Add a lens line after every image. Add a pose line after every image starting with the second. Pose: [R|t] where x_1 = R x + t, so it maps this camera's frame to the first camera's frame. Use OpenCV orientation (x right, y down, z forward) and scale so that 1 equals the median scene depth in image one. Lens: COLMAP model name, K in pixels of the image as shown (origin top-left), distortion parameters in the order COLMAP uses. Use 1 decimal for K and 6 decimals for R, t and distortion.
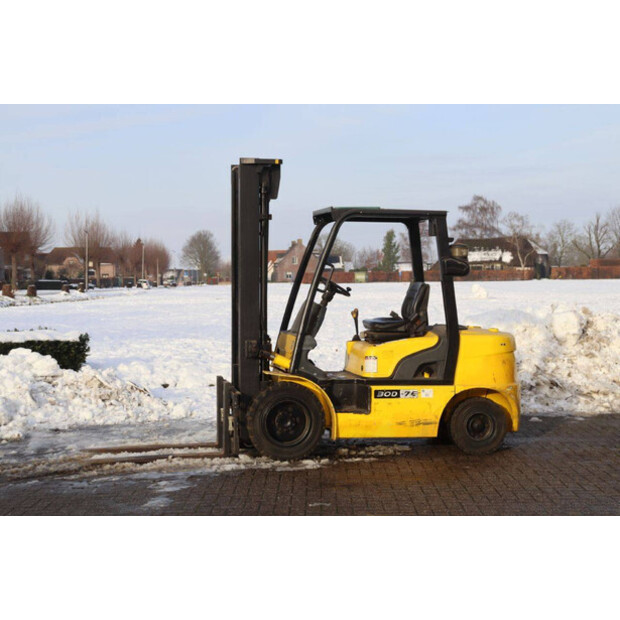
lens RADIAL K [[1136.7, 0, 310.0], [0, 1136.7, 310.0], [0, 0, 1]] dist [0.262395, -0.030707]
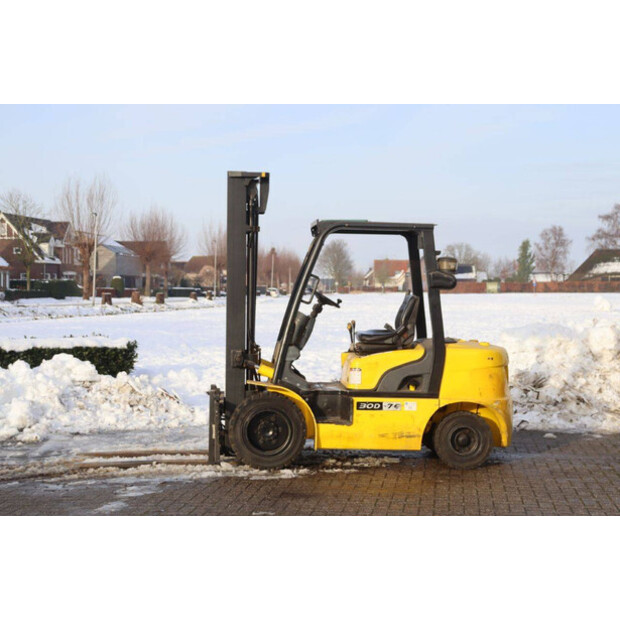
lens RADIAL K [[1136.3, 0, 310.0], [0, 1136.3, 310.0], [0, 0, 1]] dist [0.249244, 0.043680]
pose [[0.993187, 0.012704, -0.115836, 0.126145], [-0.013647, 0.999880, -0.007352, -0.002556], [0.115729, 0.008882, 0.993241, -0.003004]]
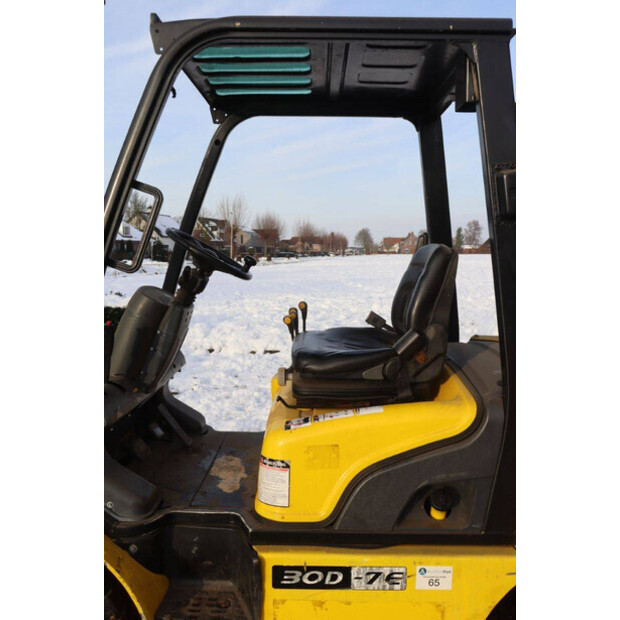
lens RADIAL K [[564.0, 0, 310.0], [0, 564.0, 310.0], [0, 0, 1]] dist [-0.119883, 0.110051]
pose [[0.982092, 0.019728, -0.187365, 0.092719], [-0.005562, 0.997105, 0.075832, -0.016502], [0.188319, -0.073432, 0.979359, 0.817527]]
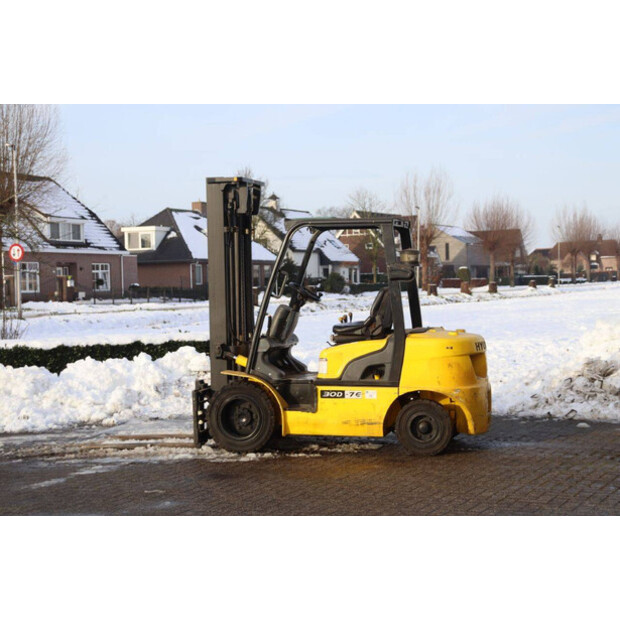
lens RADIAL K [[1136.3, 0, 310.0], [0, 1136.3, 310.0], [0, 0, 1]] dist [0.249244, 0.043680]
pose [[0.906970, -0.007445, -0.421130, 0.475632], [0.009443, 0.999952, 0.002658, -0.006941], [0.421090, -0.006387, 0.906996, 0.035641]]
